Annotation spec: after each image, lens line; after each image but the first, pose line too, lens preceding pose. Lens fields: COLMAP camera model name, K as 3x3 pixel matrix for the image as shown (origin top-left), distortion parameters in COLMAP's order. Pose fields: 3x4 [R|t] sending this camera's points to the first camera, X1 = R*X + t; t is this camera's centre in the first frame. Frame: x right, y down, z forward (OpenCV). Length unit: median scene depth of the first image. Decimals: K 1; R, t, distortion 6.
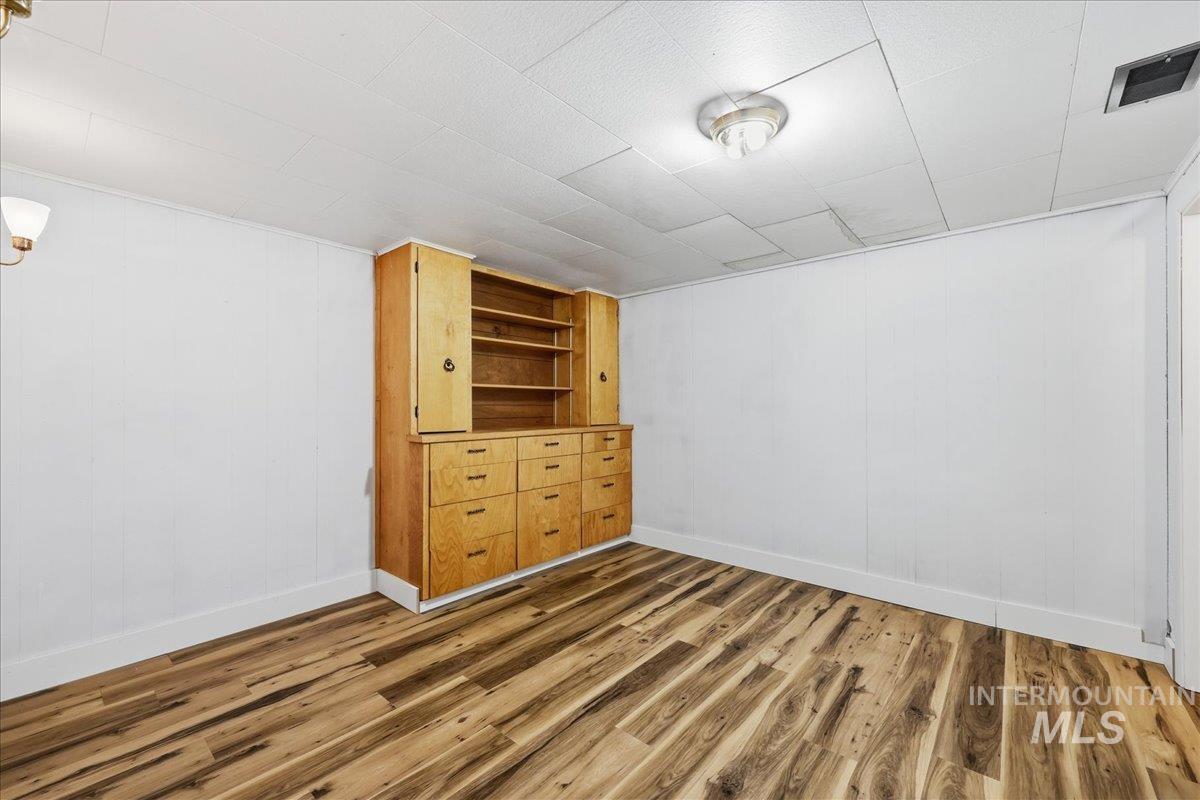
lens RADIAL K [[487.8, 0, 596.0], [0, 487.8, 405.0], [0, 0, 1]] dist [-0.000382, -0.000173]
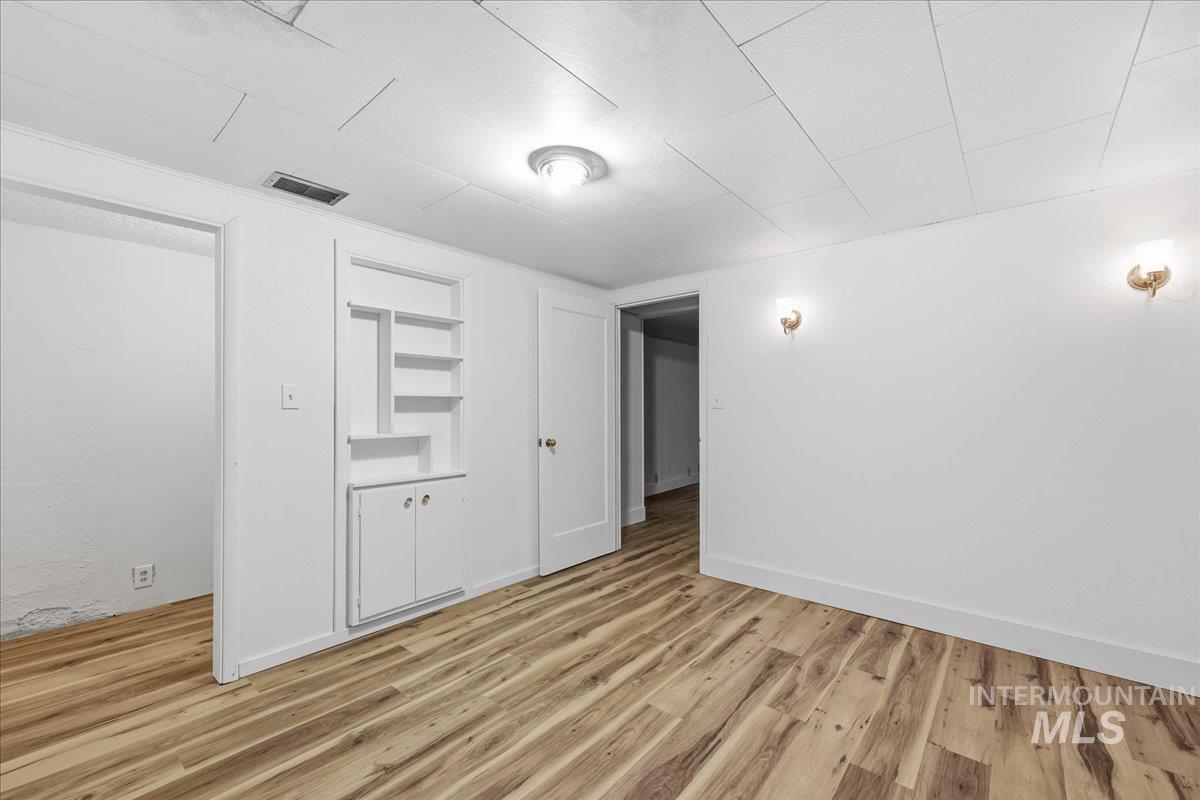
lens RADIAL K [[487.8, 0, 596.0], [0, 487.8, 405.0], [0, 0, 1]] dist [-0.000382, -0.000173]
pose [[-0.999997, 0.001394, 0.002165, 0.216004], [0.001365, 0.999907, -0.013597, 0.007037], [-0.002184, -0.013594, -0.999905, 2.021578]]
